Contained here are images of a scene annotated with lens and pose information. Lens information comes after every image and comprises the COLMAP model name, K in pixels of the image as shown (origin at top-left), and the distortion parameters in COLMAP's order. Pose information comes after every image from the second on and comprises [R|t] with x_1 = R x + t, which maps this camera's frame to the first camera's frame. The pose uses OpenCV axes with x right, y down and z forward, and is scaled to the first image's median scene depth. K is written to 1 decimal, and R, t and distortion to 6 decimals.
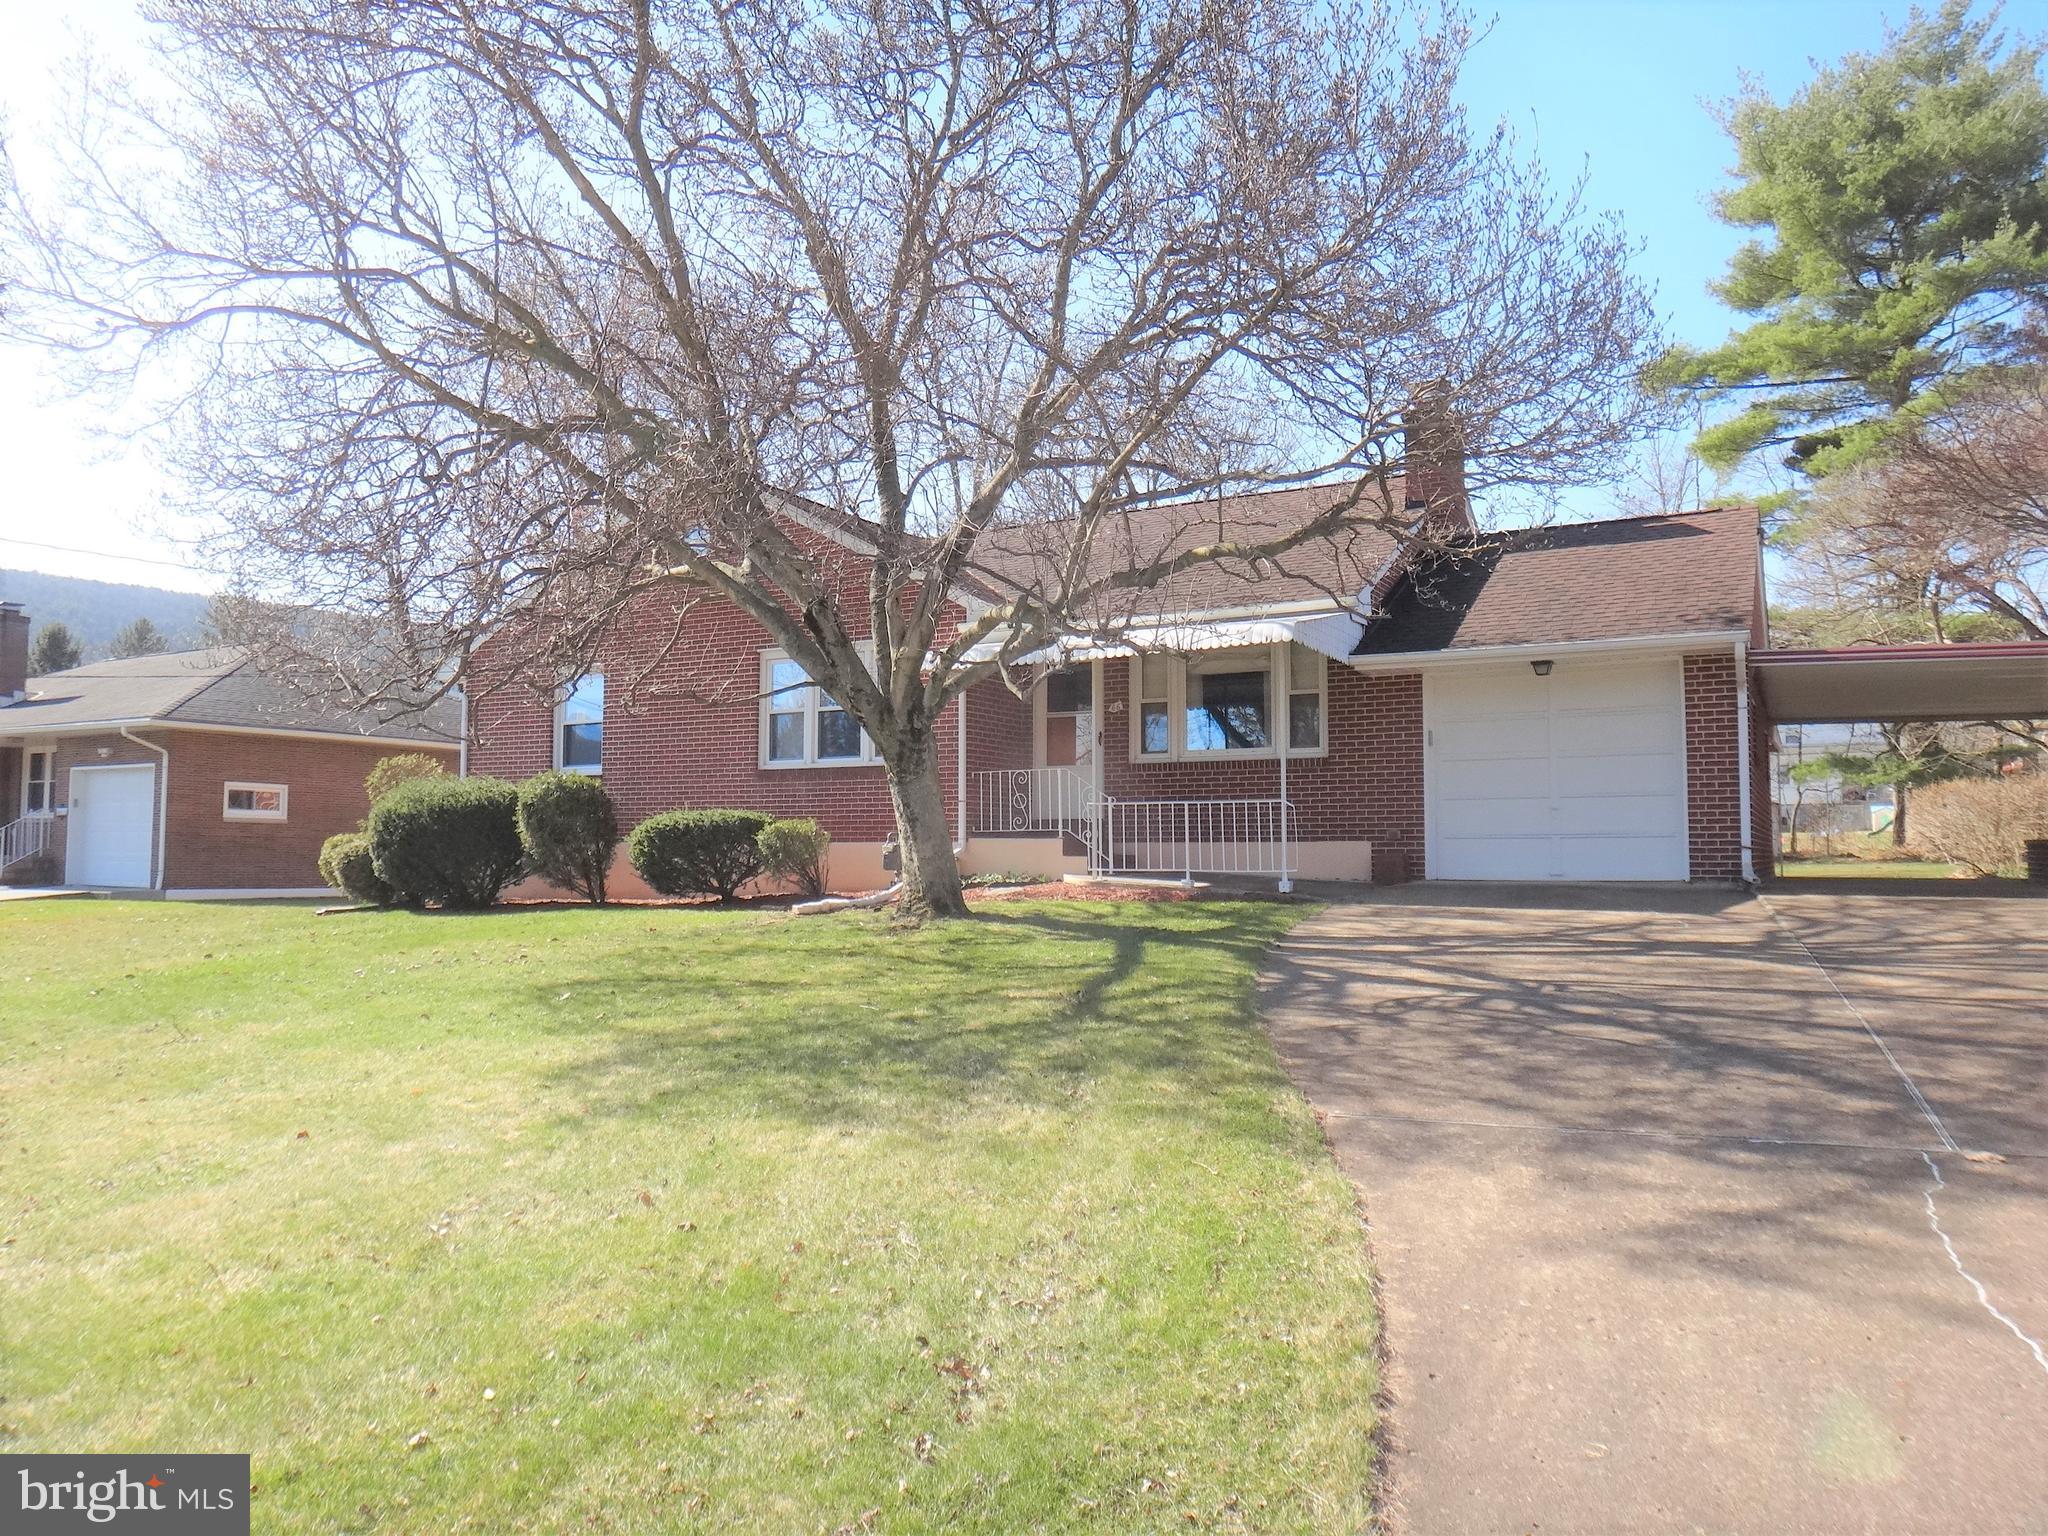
lens RADIAL K [[1431.7, 0, 1016.8], [0, 1431.7, 763.5], [0, 0, 1]] dist [-0.048368, 0.017345]
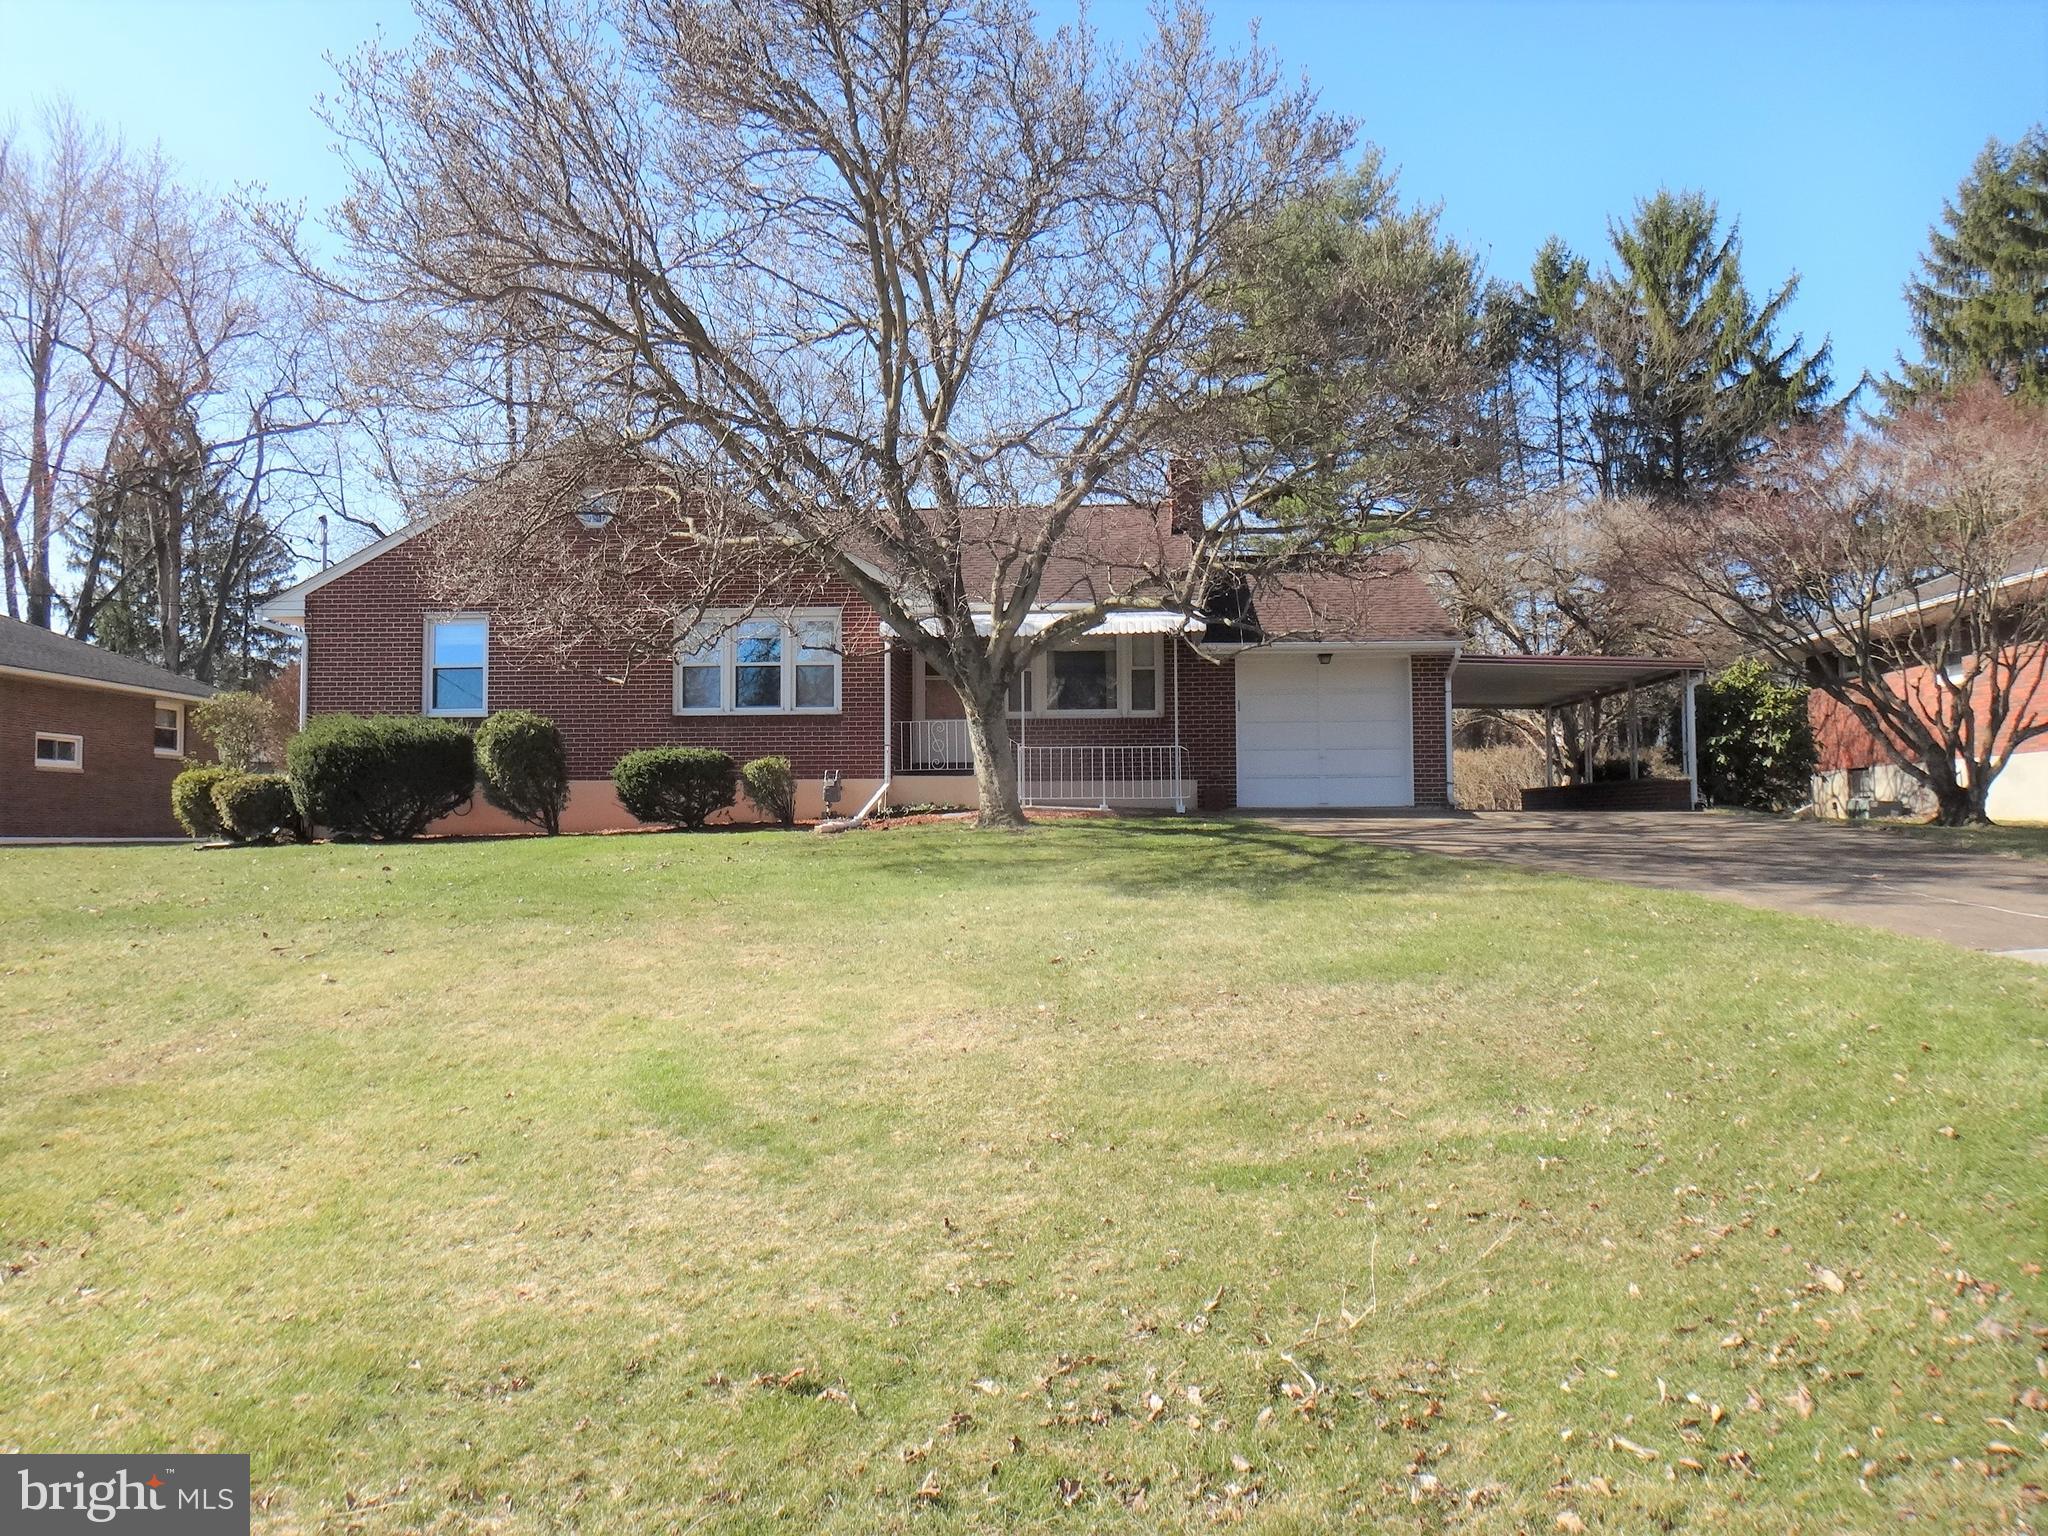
lens RADIAL K [[1431.7, 0, 1006.1], [0, 1431.7, 754.2], [0, 0, 1]] dist [-0.048368, 0.017345]
pose [[0.898902, 0.018100, 0.437776, -0.508776], [-0.022115, 0.999747, 0.004075, 0.028701], [-0.437592, -0.013345, 0.899075, -0.147646]]
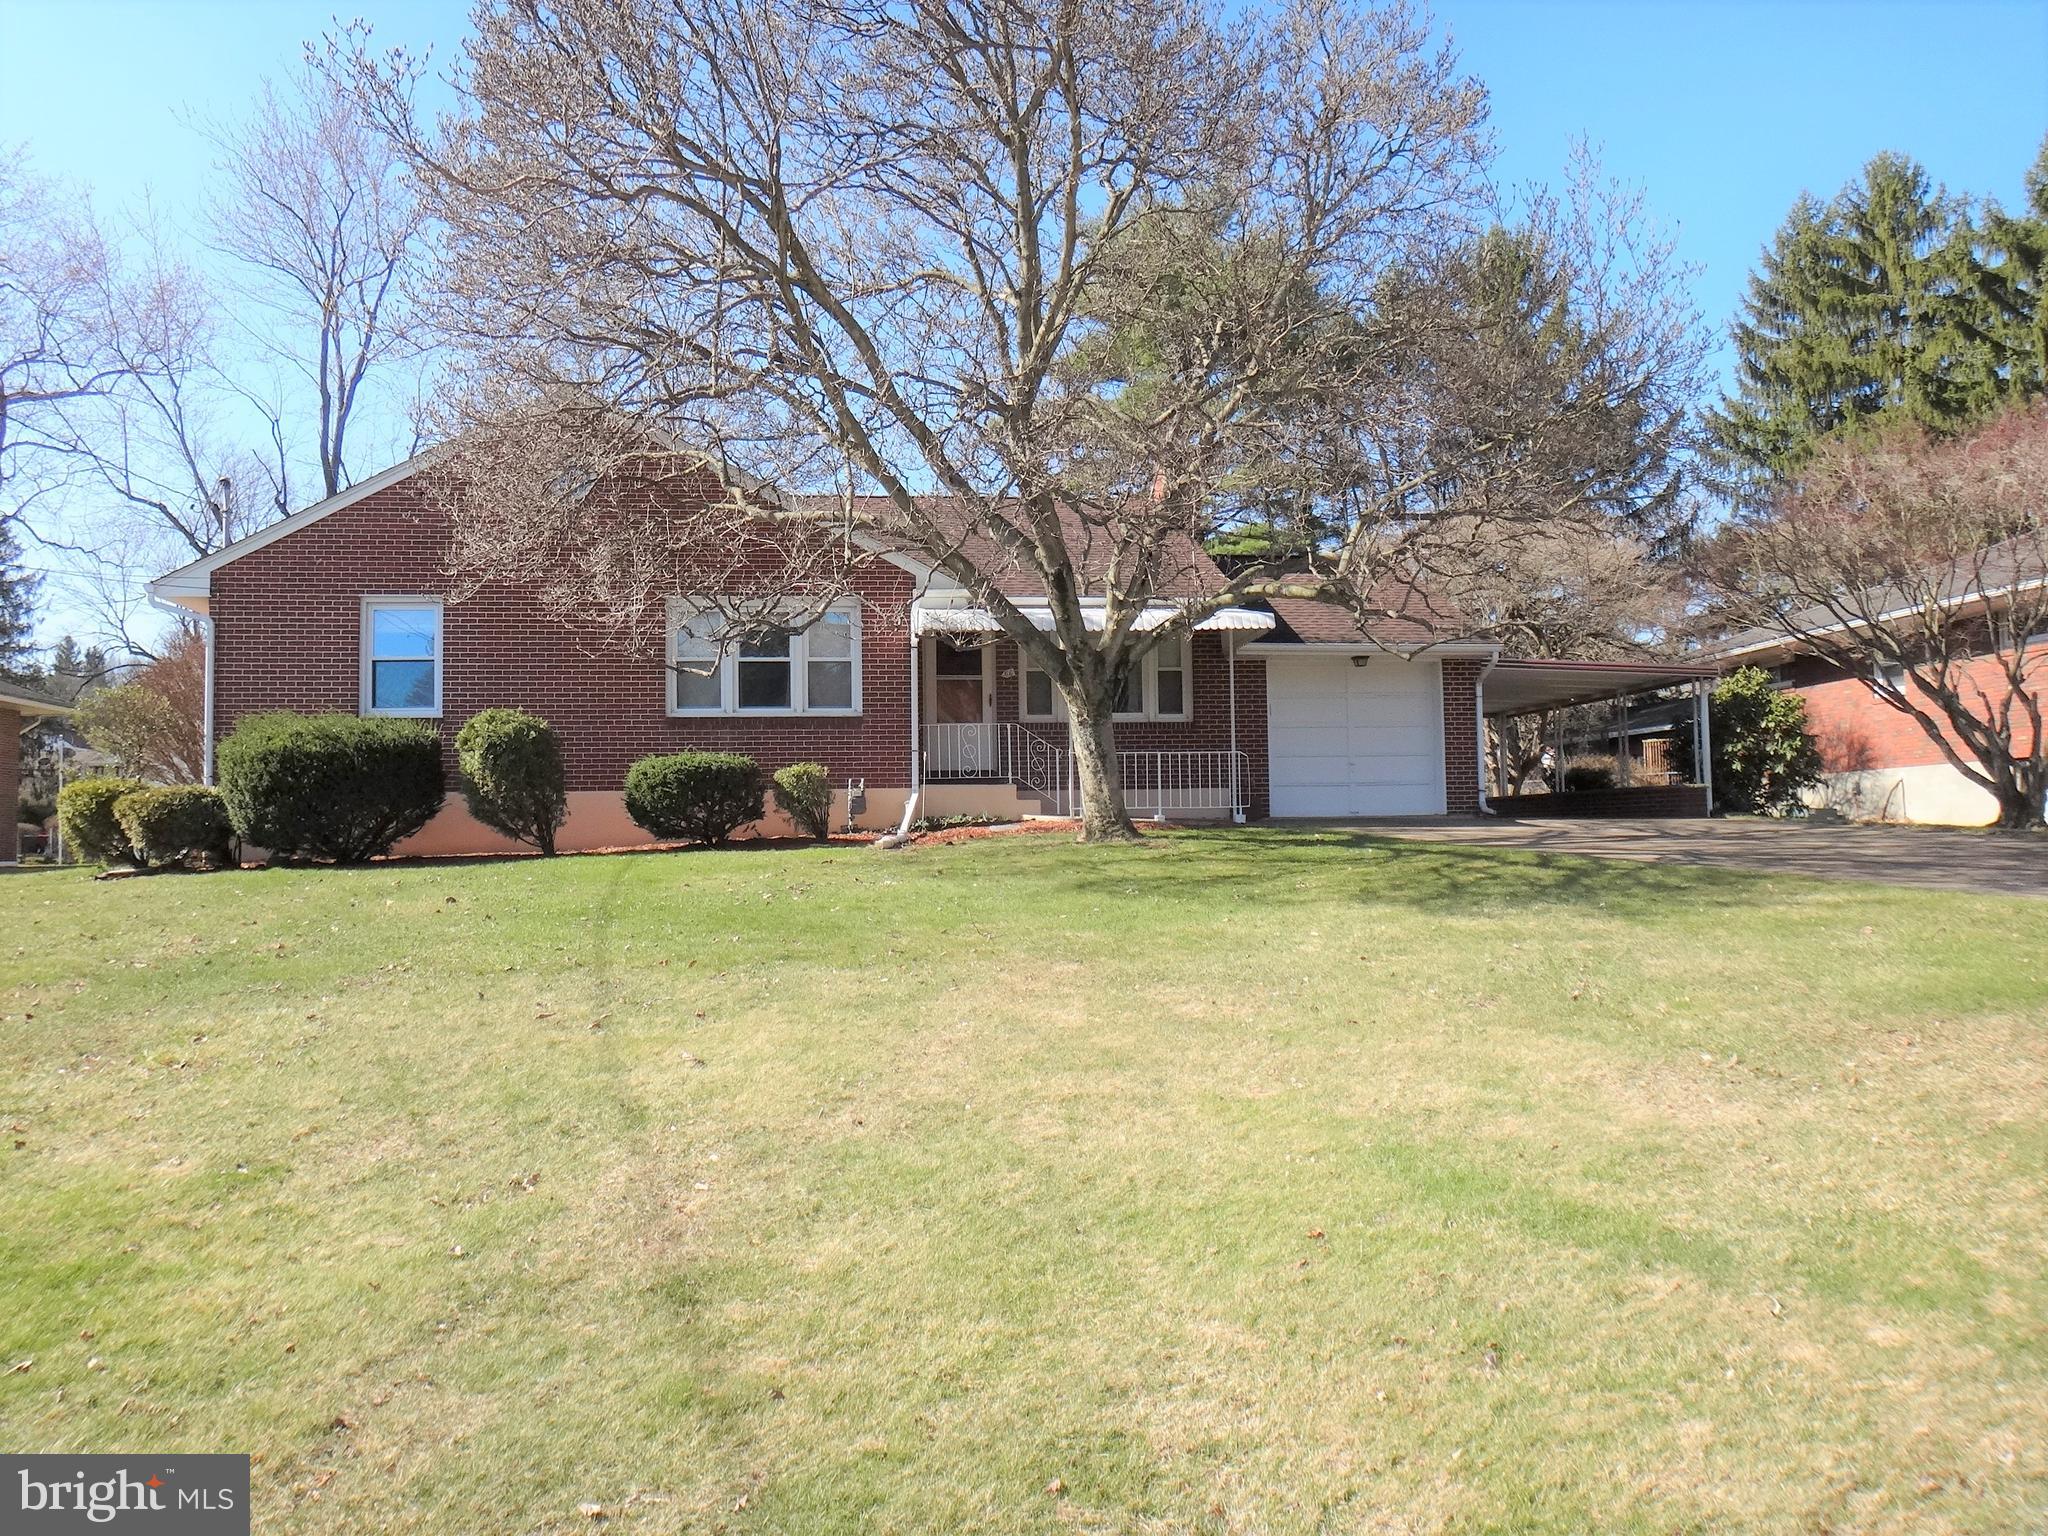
lens RADIAL K [[1431.7, 0, 1018.9], [0, 1431.7, 768.8], [0, 0, 1]] dist [-0.048368, 0.017345]
pose [[0.806374, 0.016983, 0.591162, -0.660854], [-0.021343, 0.999772, 0.000392, 0.040299], [-0.591021, -0.012934, 0.806553, 0.069371]]
